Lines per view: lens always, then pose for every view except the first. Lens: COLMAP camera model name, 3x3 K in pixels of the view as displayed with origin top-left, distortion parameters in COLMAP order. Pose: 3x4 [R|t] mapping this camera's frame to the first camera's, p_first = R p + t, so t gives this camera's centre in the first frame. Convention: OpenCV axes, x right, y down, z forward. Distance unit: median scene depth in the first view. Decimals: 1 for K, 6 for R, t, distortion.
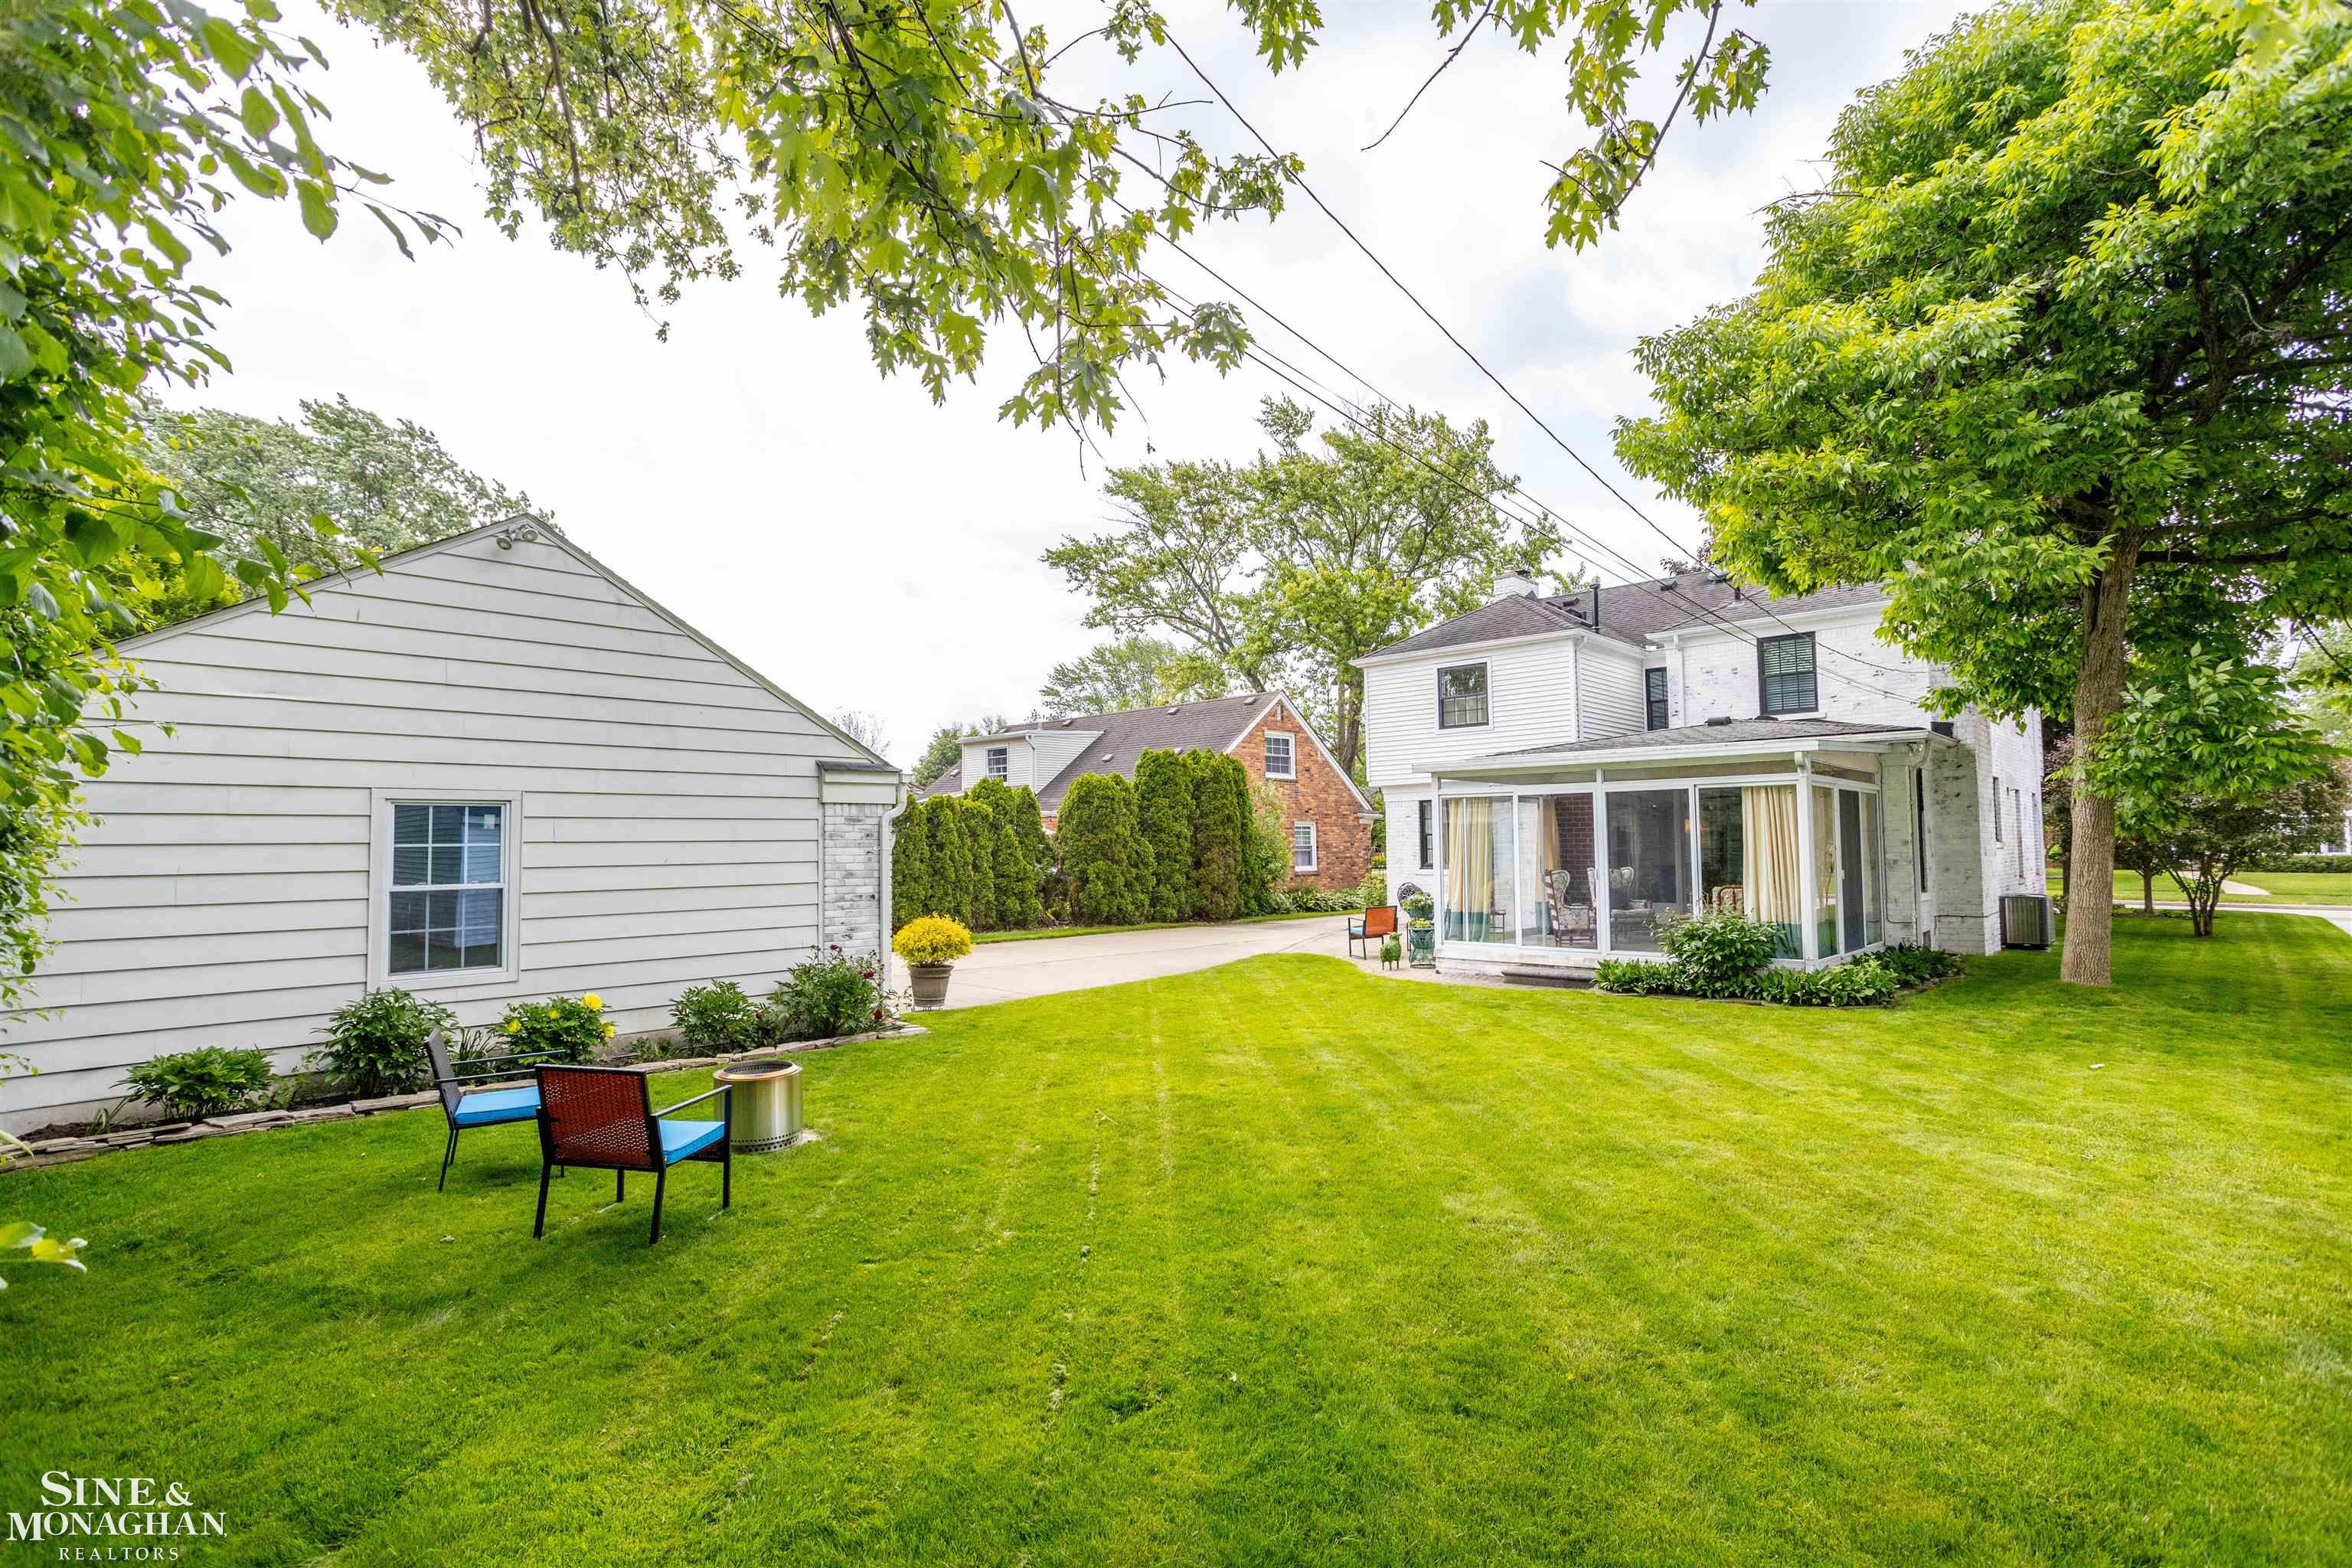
lens RADIAL K [[1135.9, 0, 1176.0], [0, 1135.9, 784.0], [0, 0, 1]] dist [-0.049604, 0.000012]
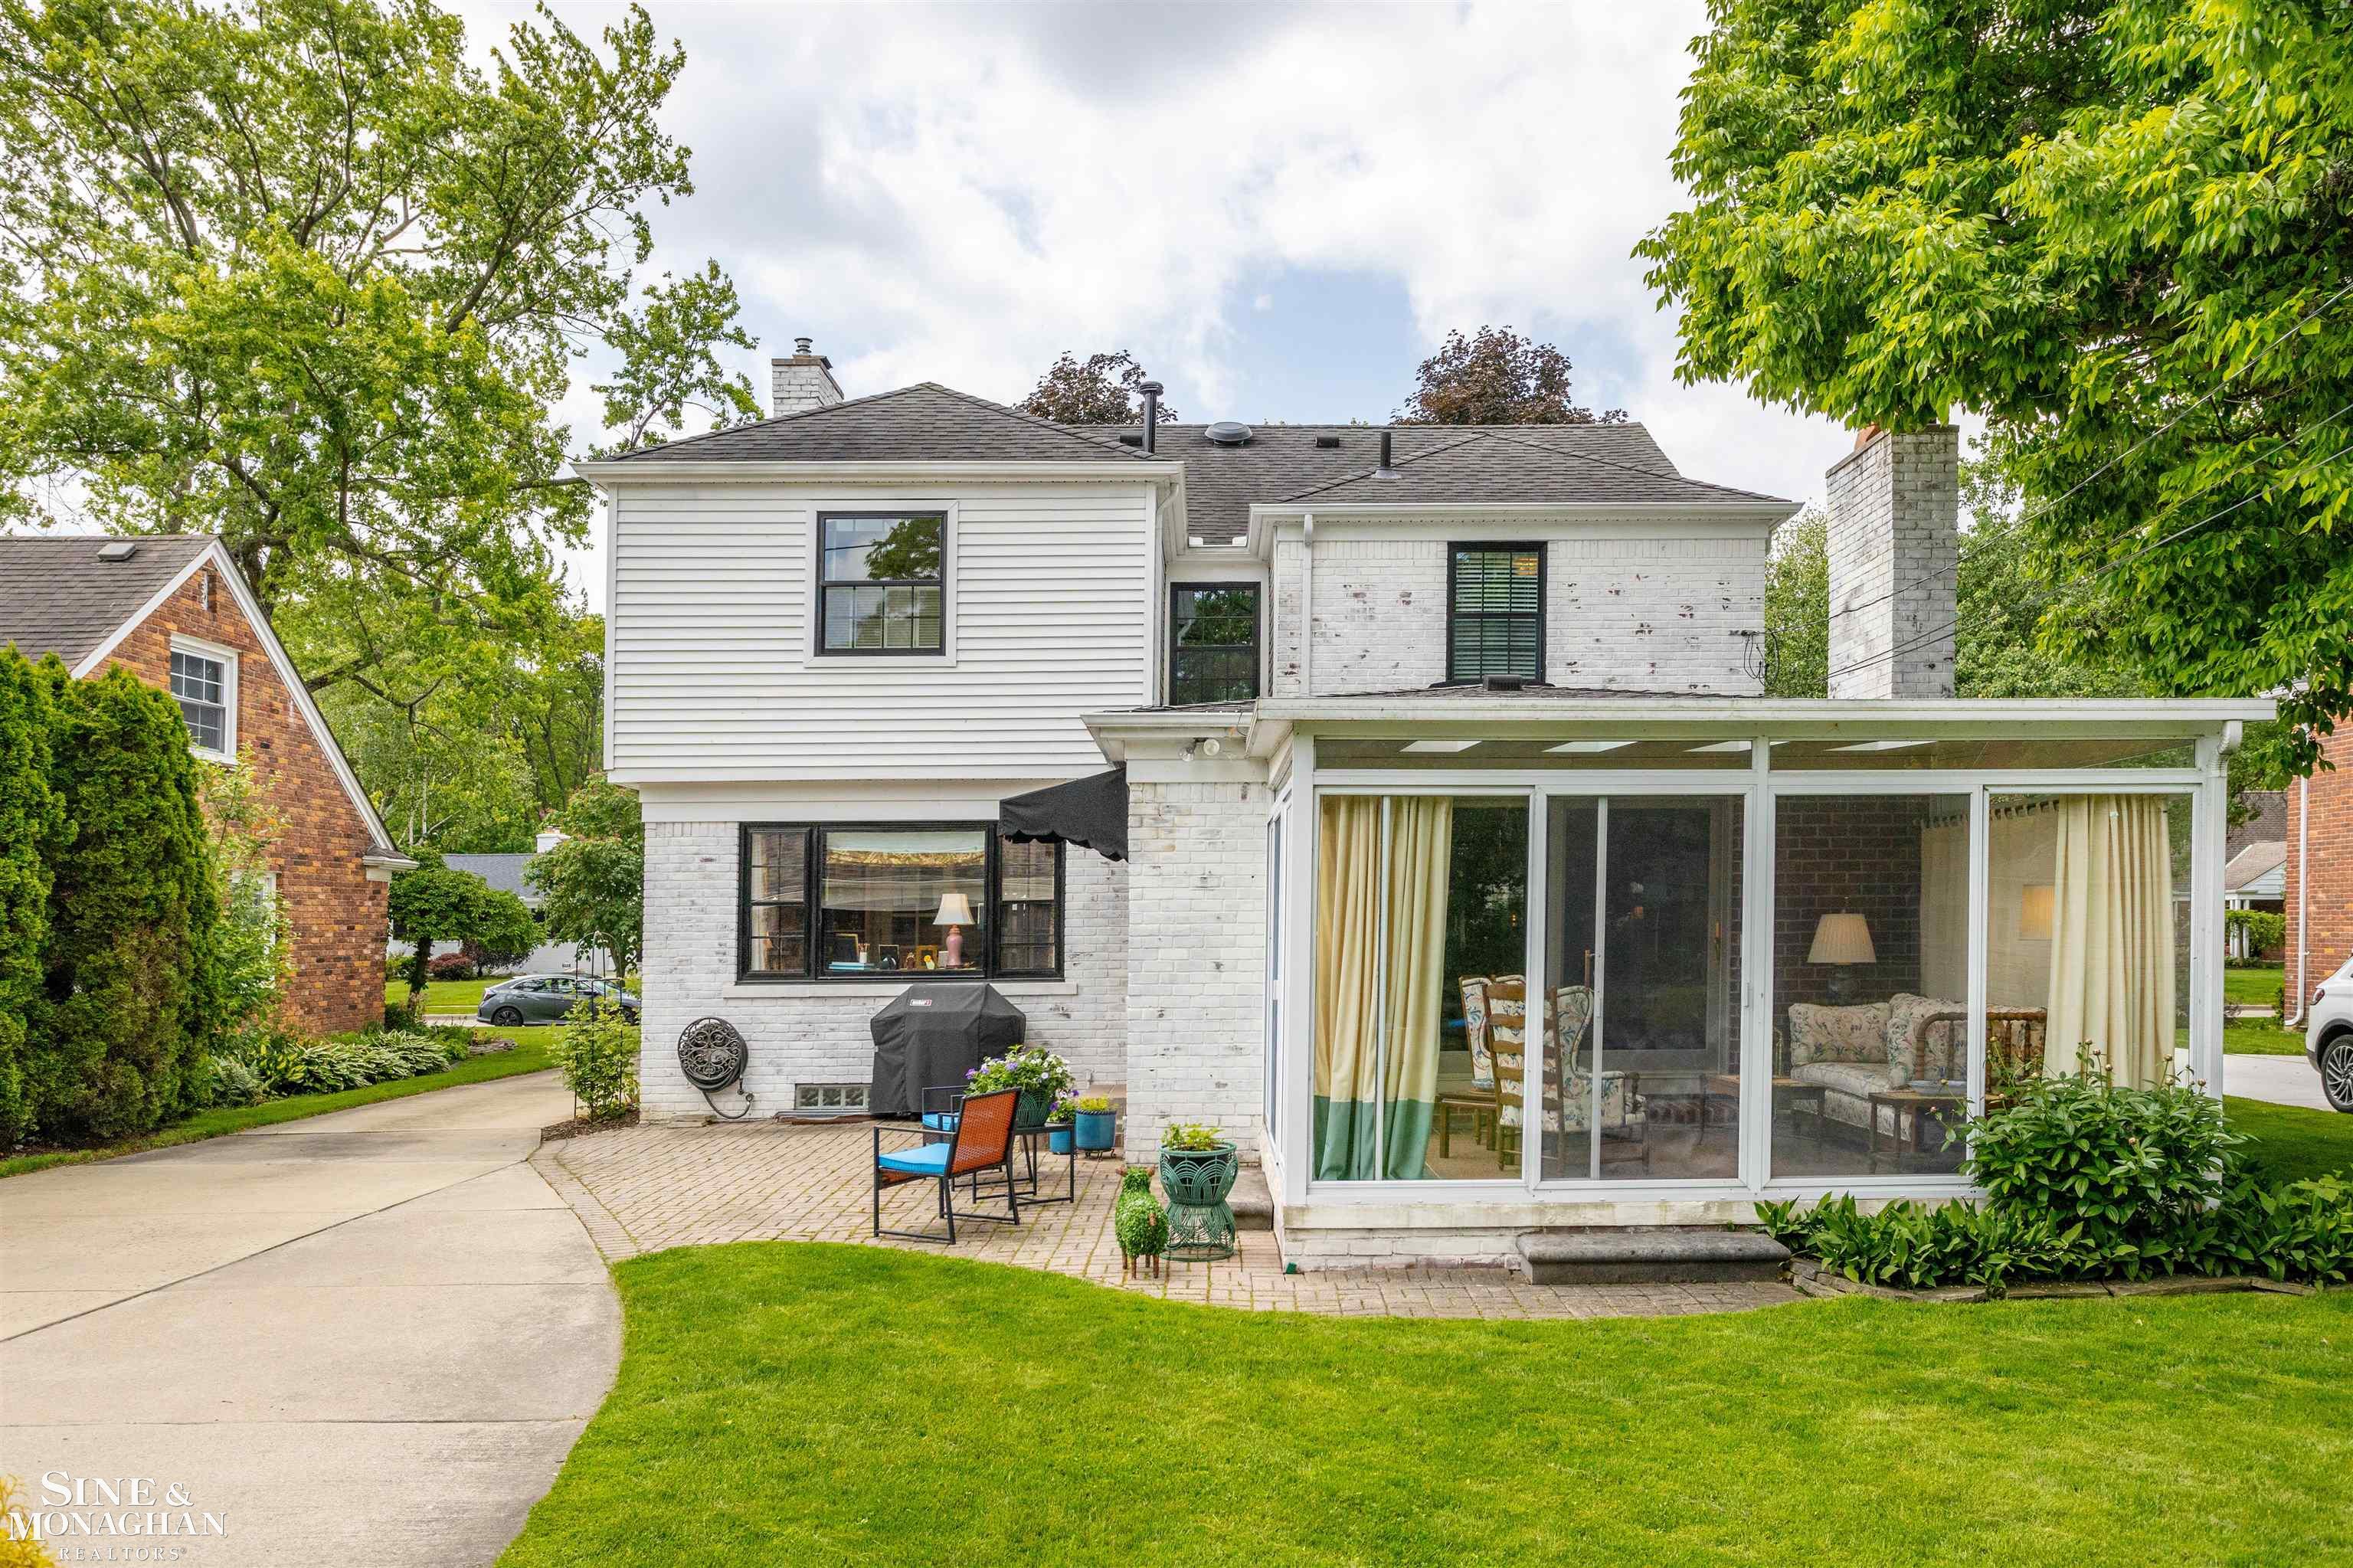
lens RADIAL K [[1770.3, 0, 1176.5], [0, 1770.3, 784.0], [0, 0, 1]] dist [-0.008923, -0.003092]
pose [[0.696424, 0.058293, 0.715259, -0.150811], [-0.037158, 0.998288, -0.045180, 0.025822], [-0.716667, 0.004887, 0.697398, 0.445380]]
